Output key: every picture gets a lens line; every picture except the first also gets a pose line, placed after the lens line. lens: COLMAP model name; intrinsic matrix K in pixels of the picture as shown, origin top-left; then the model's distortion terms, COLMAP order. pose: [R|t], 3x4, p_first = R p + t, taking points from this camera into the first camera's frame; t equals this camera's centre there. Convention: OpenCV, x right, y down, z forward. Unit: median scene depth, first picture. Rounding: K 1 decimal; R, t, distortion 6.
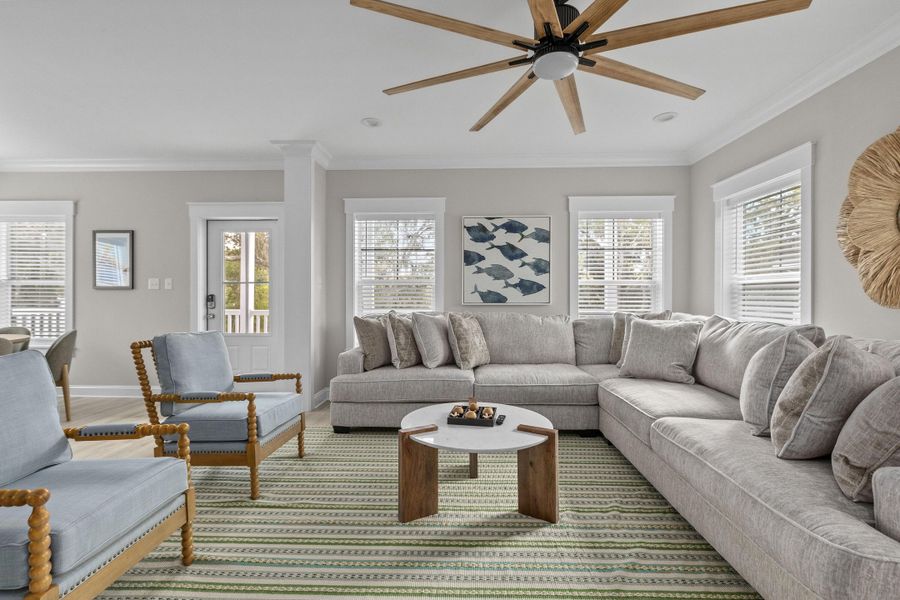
lens RADIAL K [[408.8, 0, 450.0], [0, 408.8, 300.0], [0, 0, 1]] dist [0.000749, 0.000099]
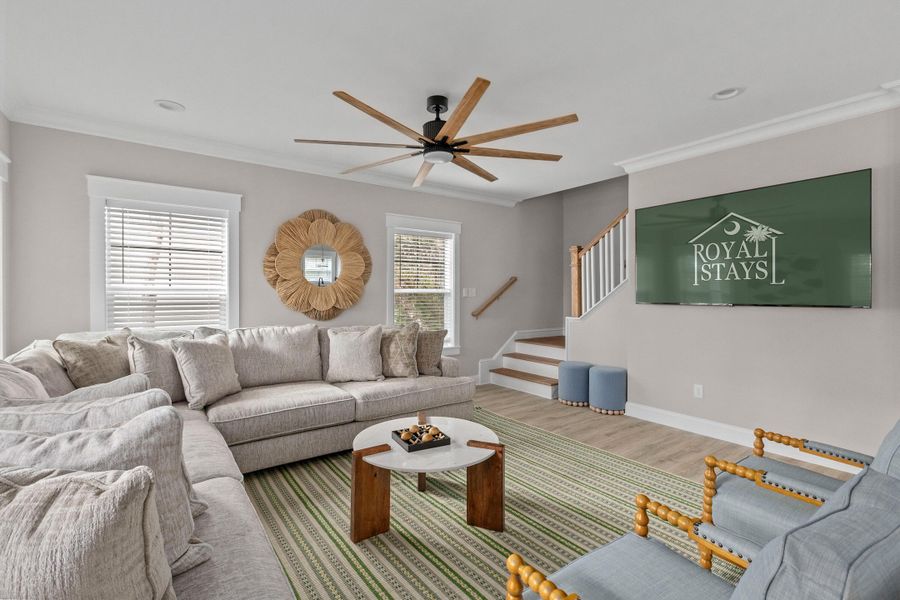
lens RADIAL K [[408.3, 0, 447.7], [0, 408.3, 293.5], [0, 0, 1]] dist [-0.011766, -0.000036]
pose [[-0.615861, -0.006628, 0.787827, -0.409088], [0.002033, 0.999948, 0.010002, -0.041825], [-0.787852, 0.007761, -0.615815, 0.832977]]
